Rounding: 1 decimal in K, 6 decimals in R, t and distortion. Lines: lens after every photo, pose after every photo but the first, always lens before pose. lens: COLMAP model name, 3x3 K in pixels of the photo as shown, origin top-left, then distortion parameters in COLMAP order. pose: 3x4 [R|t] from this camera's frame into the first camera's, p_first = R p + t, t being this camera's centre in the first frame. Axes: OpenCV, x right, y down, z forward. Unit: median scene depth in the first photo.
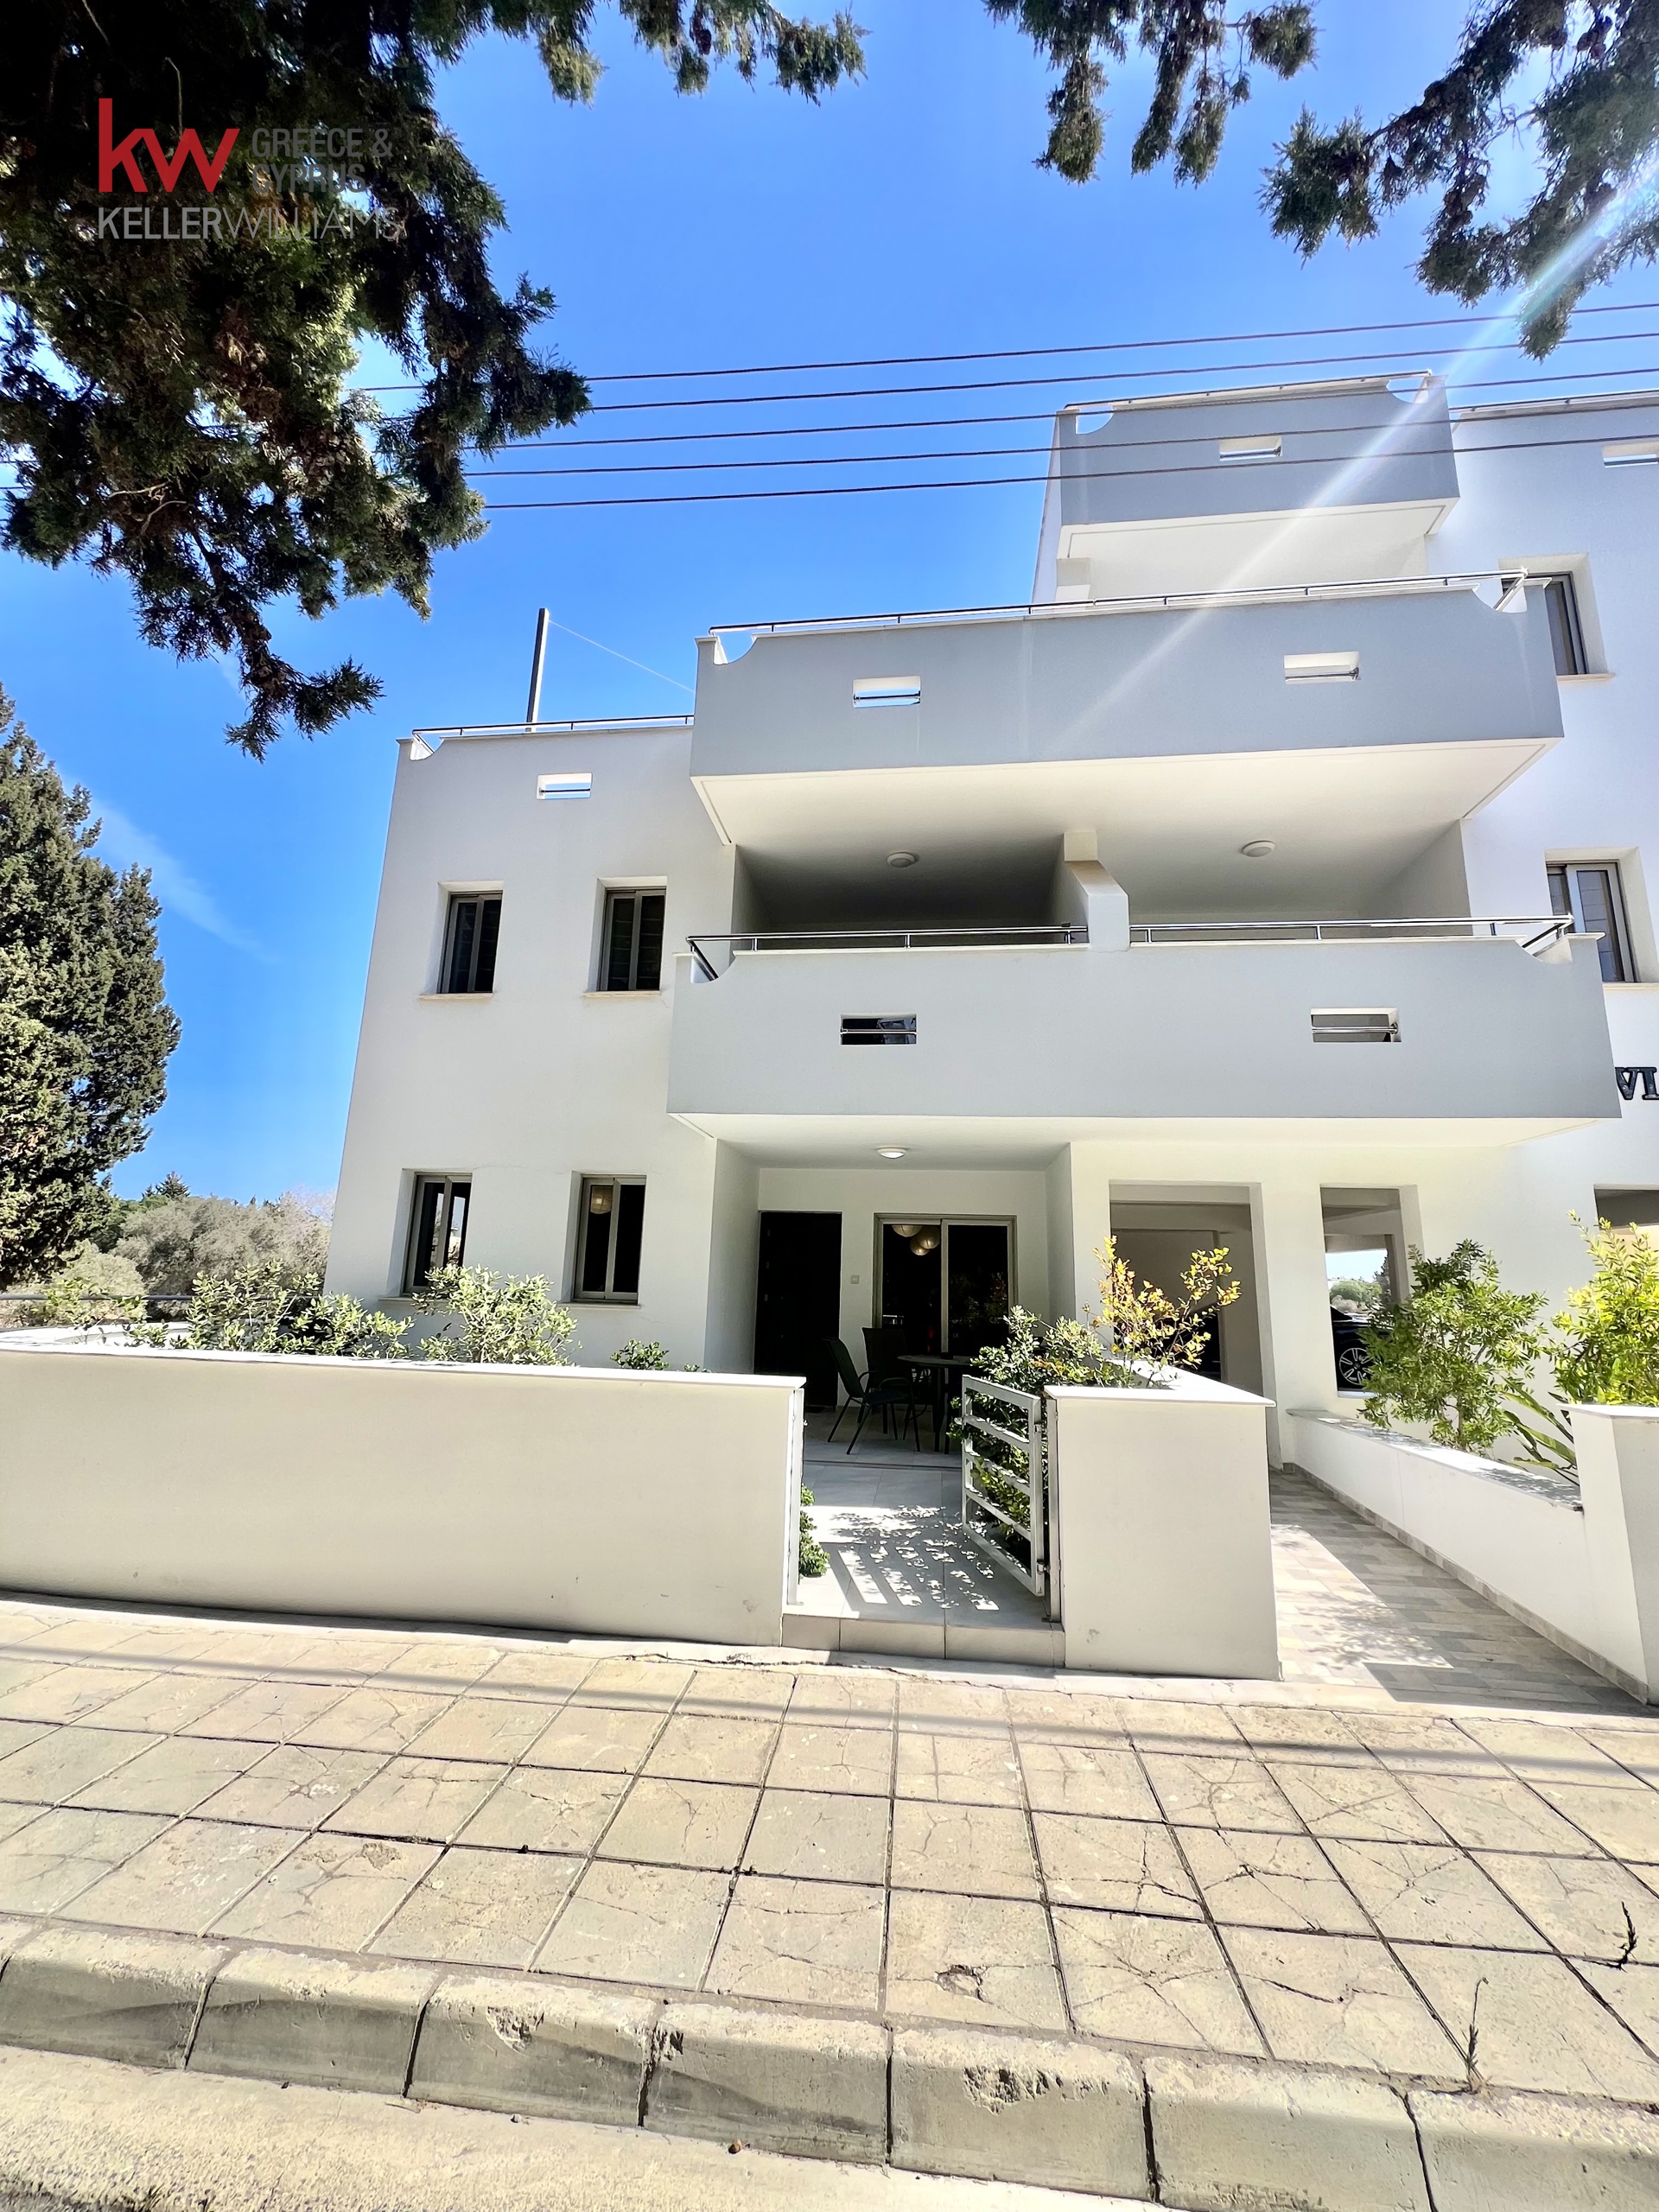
lens RADIAL K [[879.1, 0, 831.0], [0, 879.1, 1112.1], [0, 0, 1]] dist [-0.002542, -0.000734]
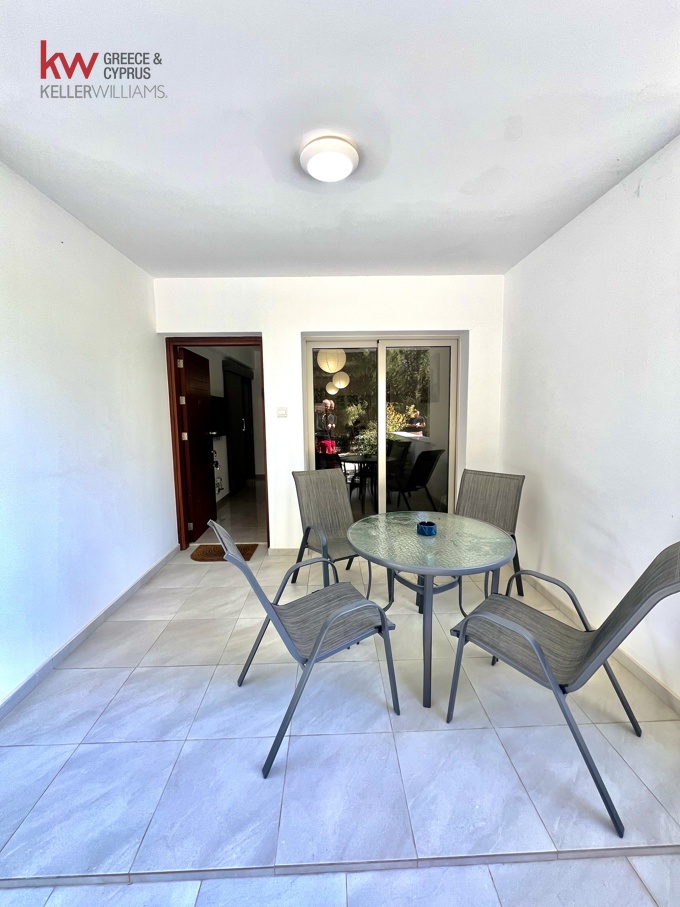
lens RADIAL K [[360.5, 0, 335.5], [0, 360.5, 453.1], [0, 0, 1]] dist [-0.002542, -0.000734]
pose [[0.990452, -0.057489, 0.125297, 0.037725], [0.016244, 0.951235, 0.308039, 0.139025], [-0.136896, -0.303062, 0.943087, 0.744562]]
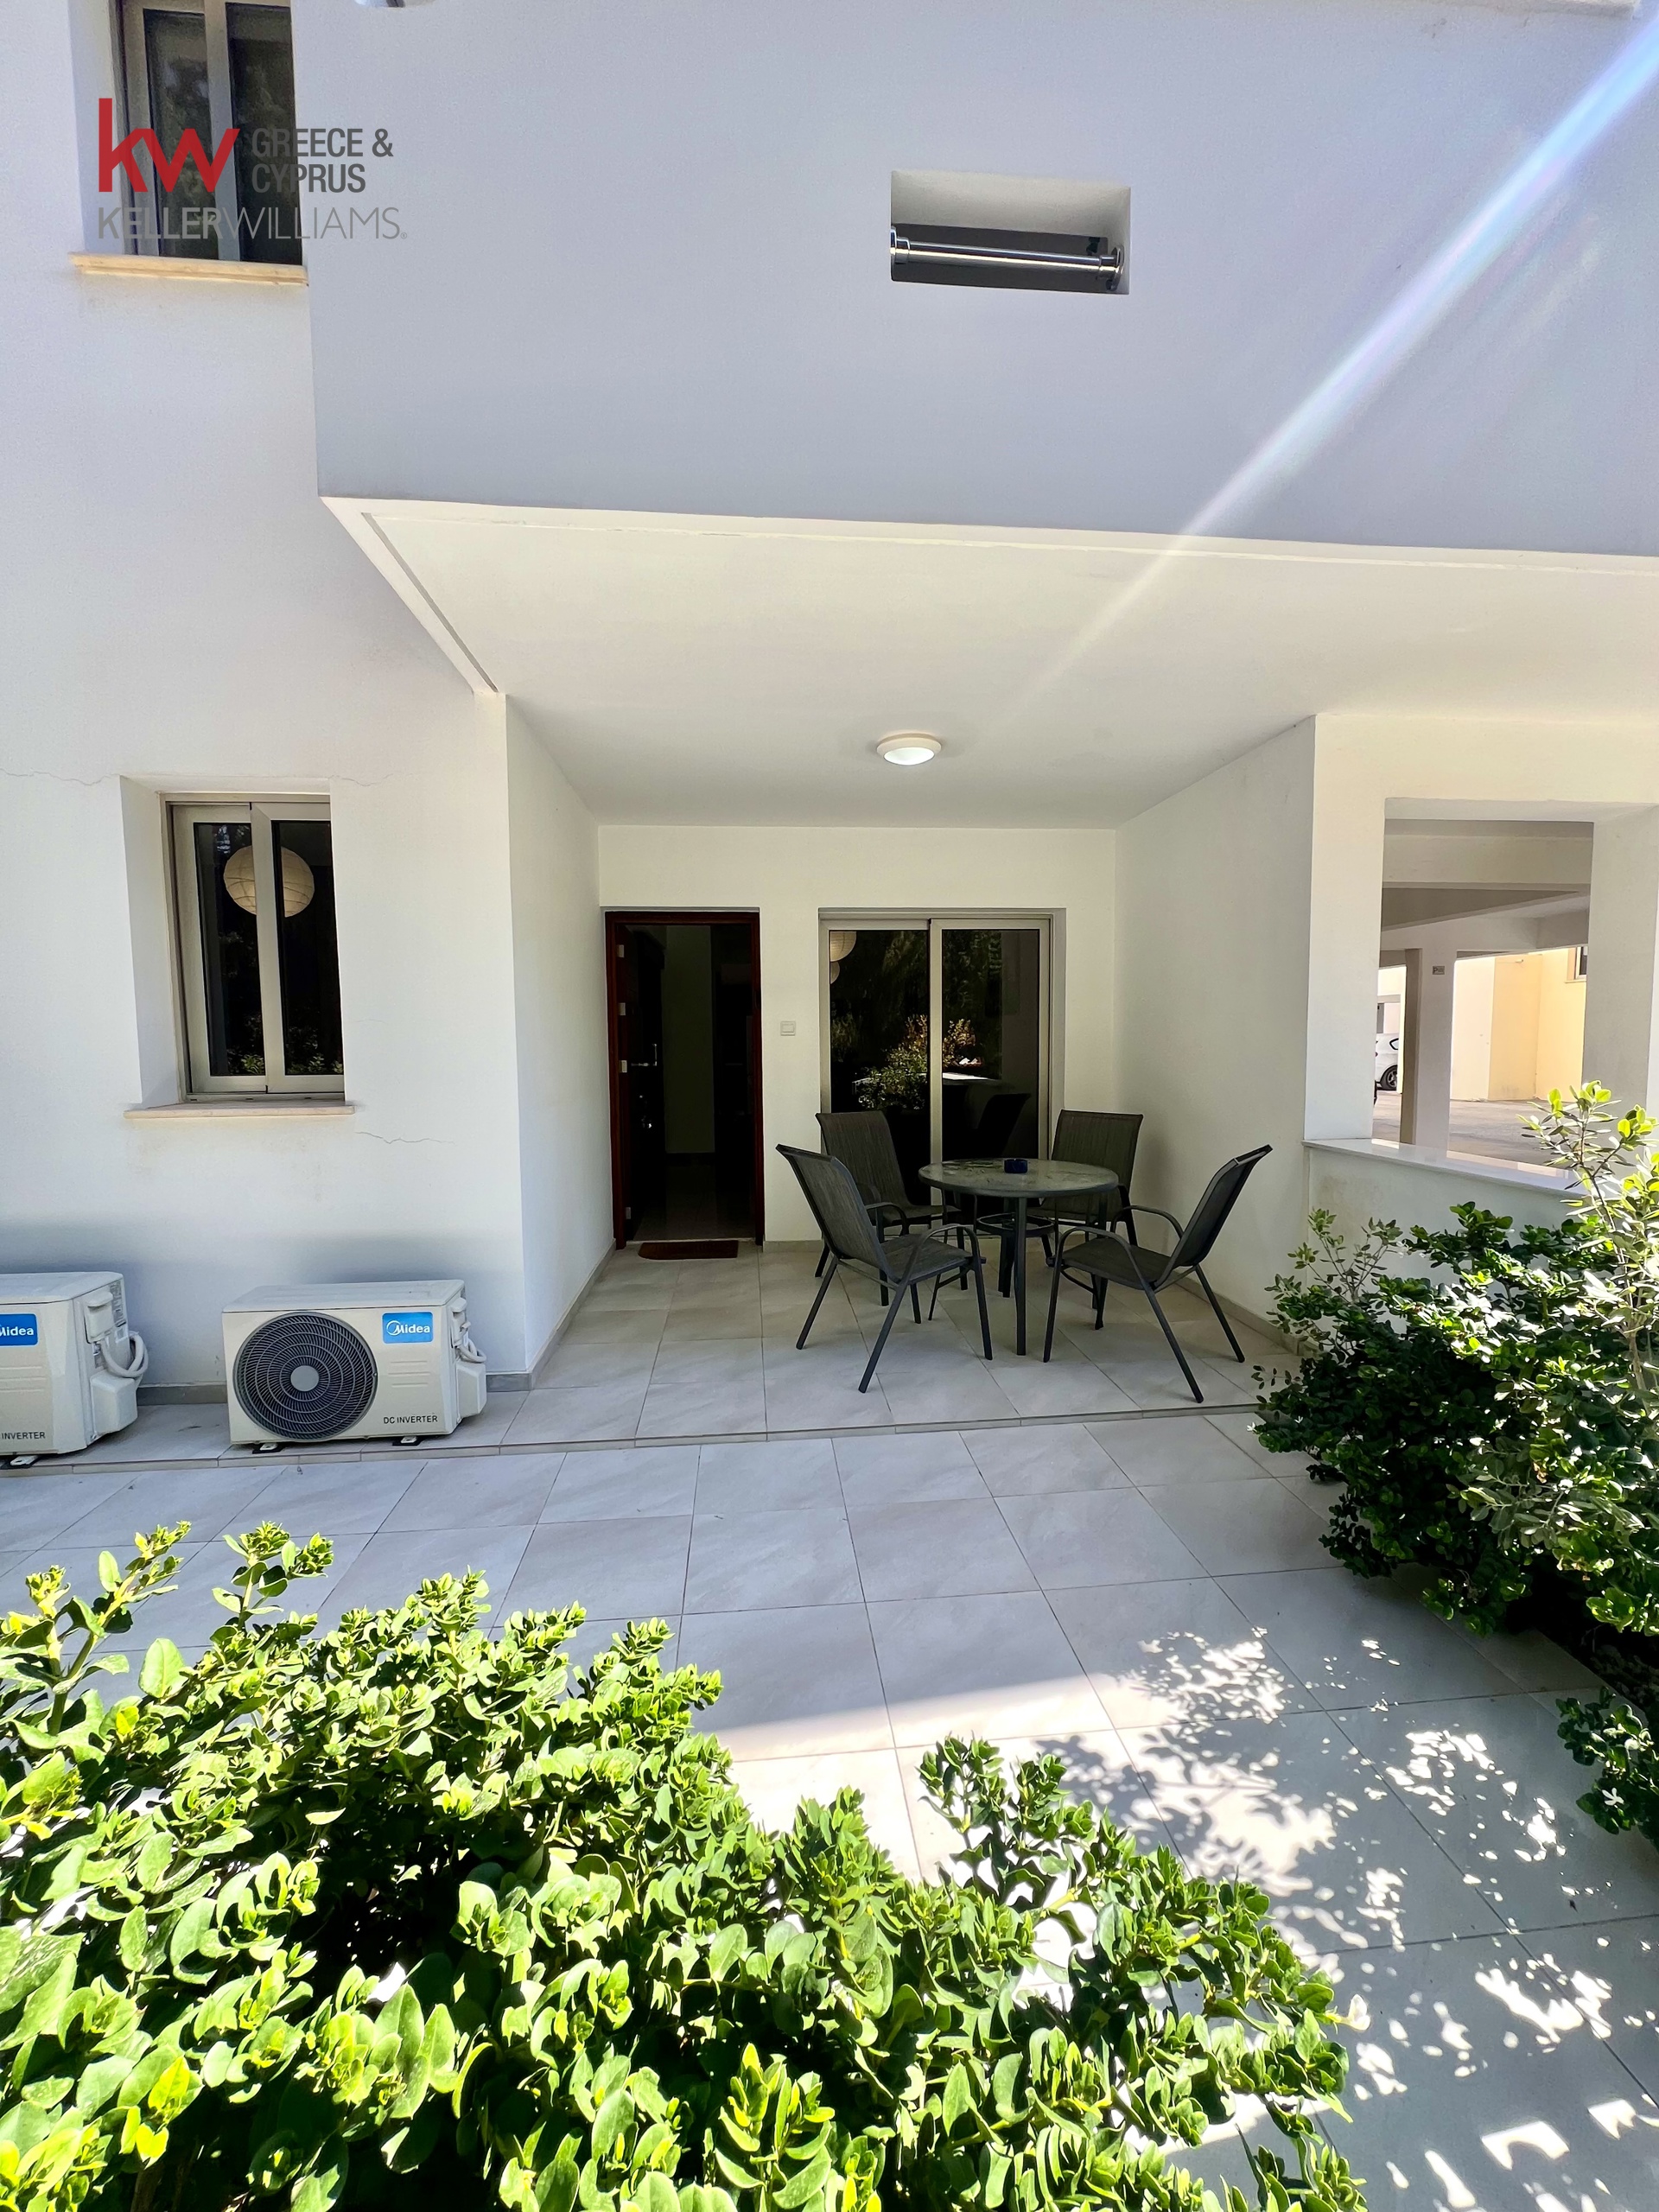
lens RADIAL K [[879.1, 0, 822.4], [0, 879.1, 1098.9], [0, 0, 1]] dist [-0.002542, -0.000734]
pose [[0.978908, -0.050885, 0.197861, -0.075138], [-0.003028, 0.964766, 0.263093, 0.098575], [-0.204277, -0.258143, 0.944263, 0.517369]]
